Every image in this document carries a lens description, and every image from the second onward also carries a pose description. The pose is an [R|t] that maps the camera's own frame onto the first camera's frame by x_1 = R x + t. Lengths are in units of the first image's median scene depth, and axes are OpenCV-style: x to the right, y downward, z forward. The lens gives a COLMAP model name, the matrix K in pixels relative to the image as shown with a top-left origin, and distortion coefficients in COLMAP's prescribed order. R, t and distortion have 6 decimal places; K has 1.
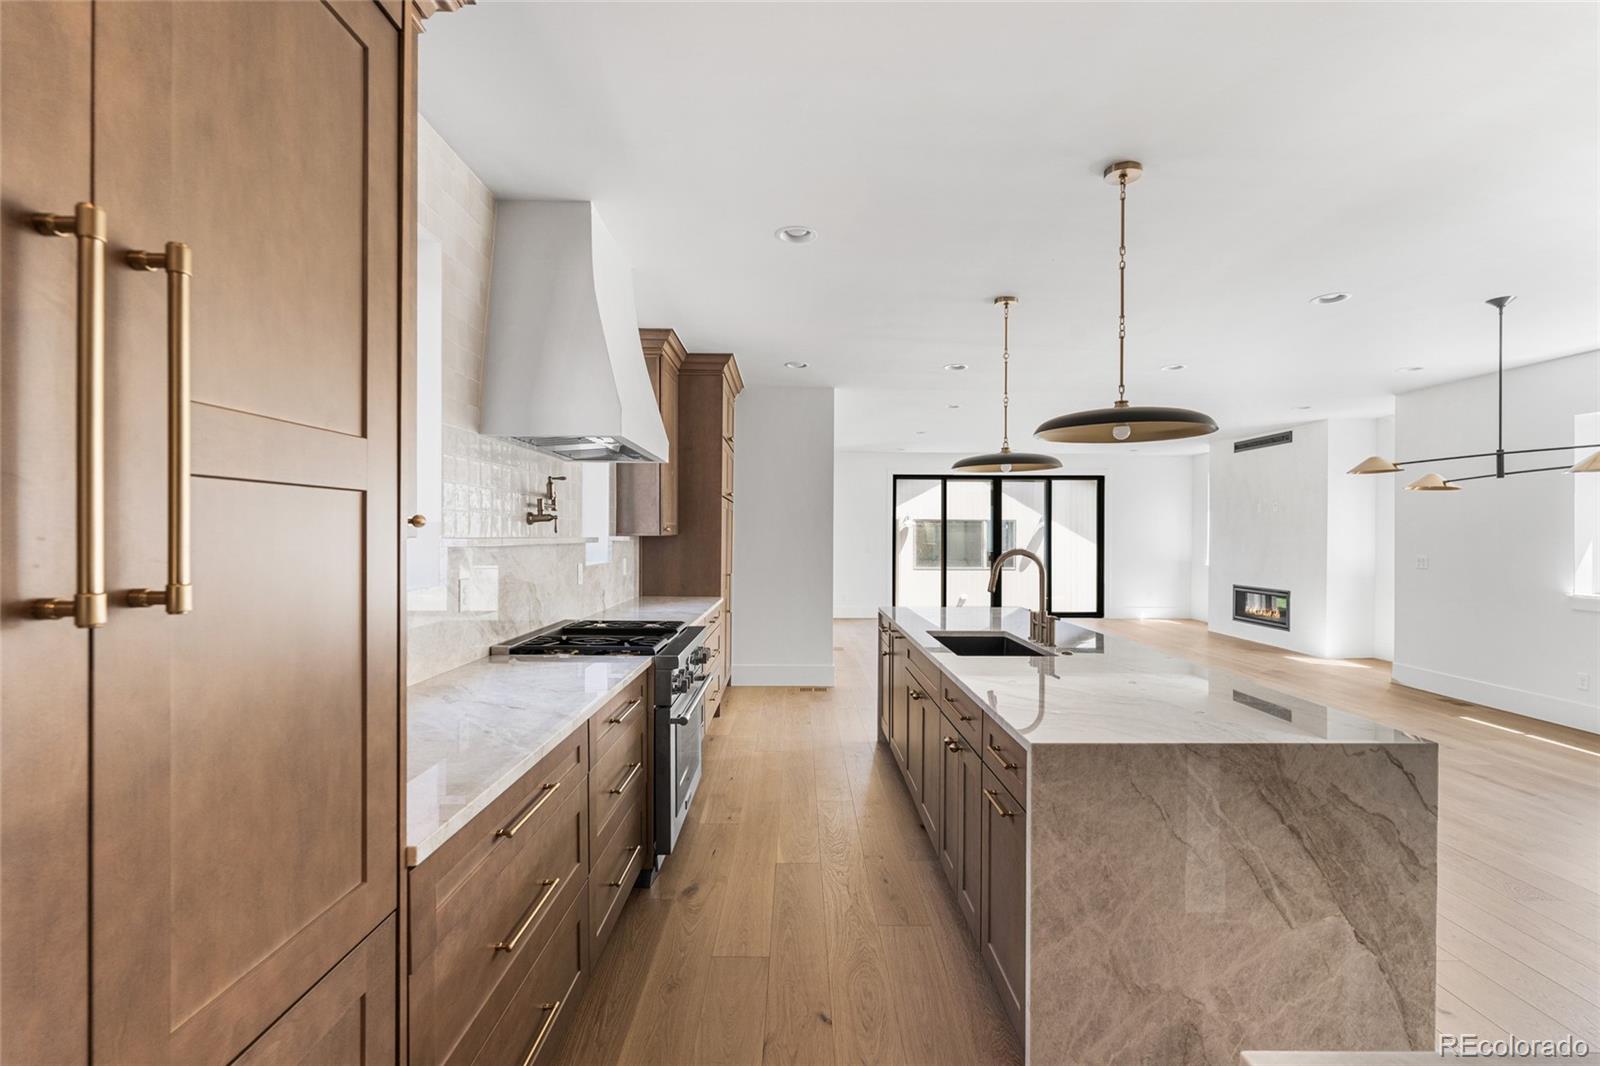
lens RADIAL K [[704.9, 0, 802.1], [0, 704.9, 528.5], [0, 0, 1]] dist [0.000963, 0.000160]
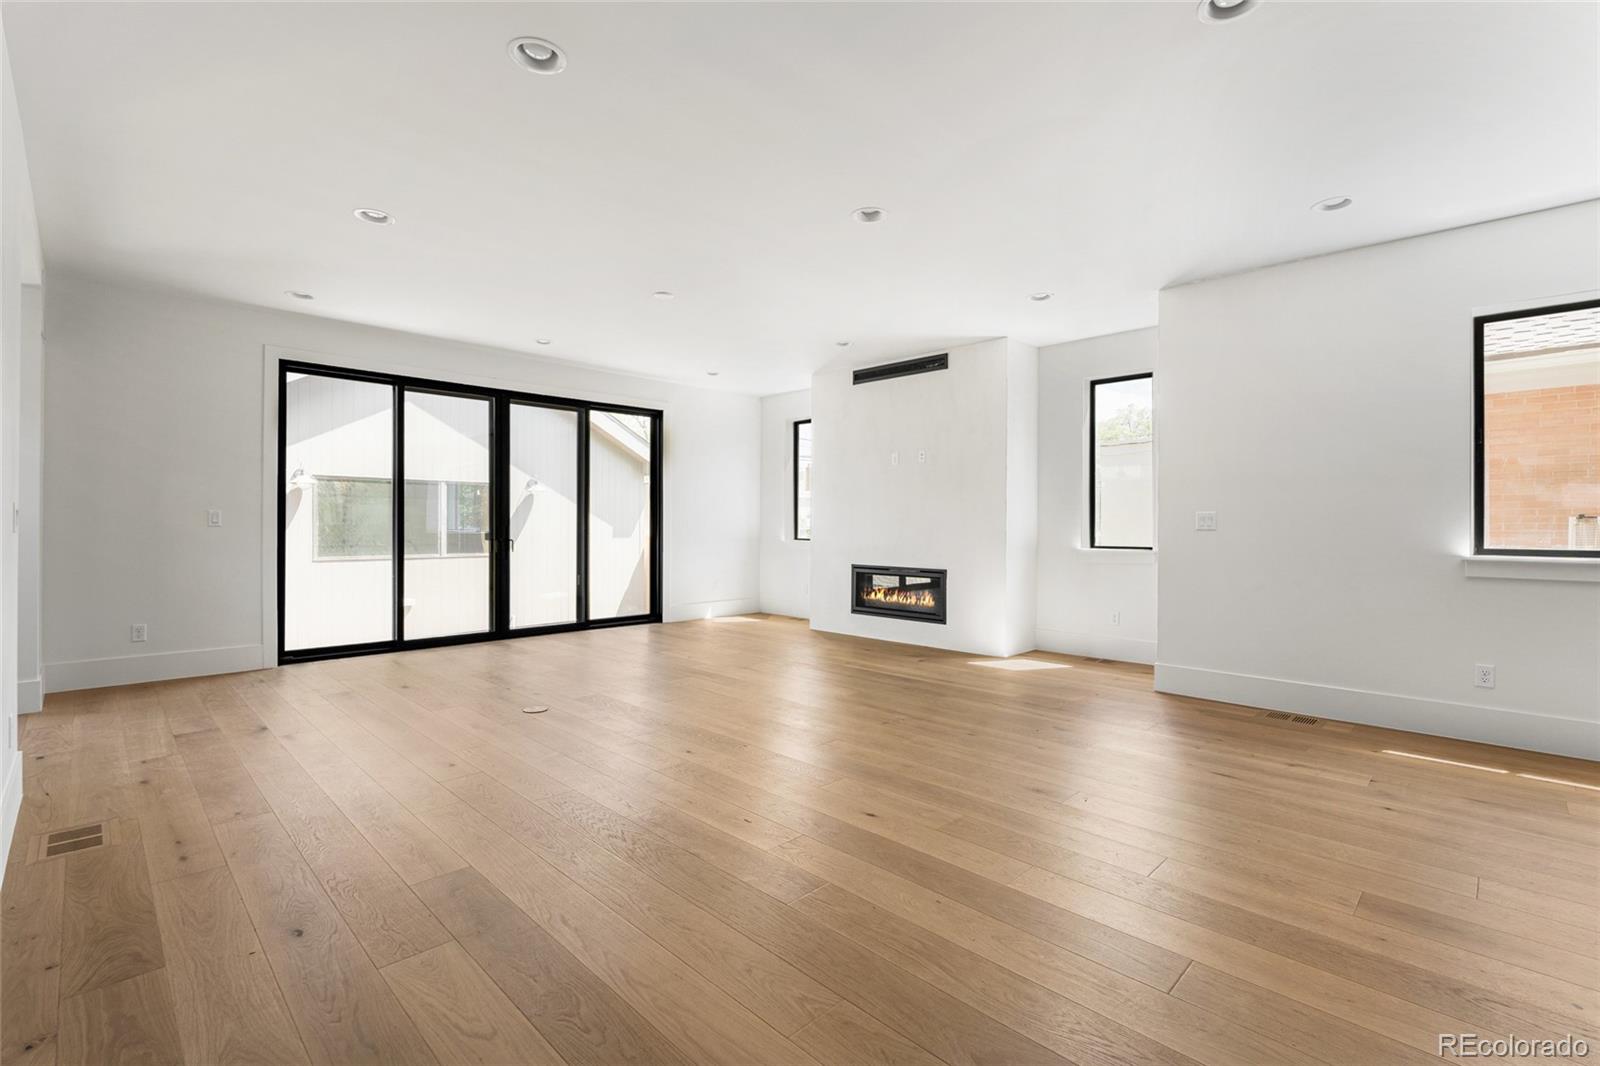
lens RADIAL K [[722.9, 0, 802.7], [0, 722.9, 524.4], [0, 0, 1]] dist [0.001662, 0.000207]
pose [[0.711970, -0.002292, 0.702206, 0.047612], [-0.007498, 0.999913, 0.010866, 0.030143], [-0.702169, -0.013001, 0.711891, 0.501587]]
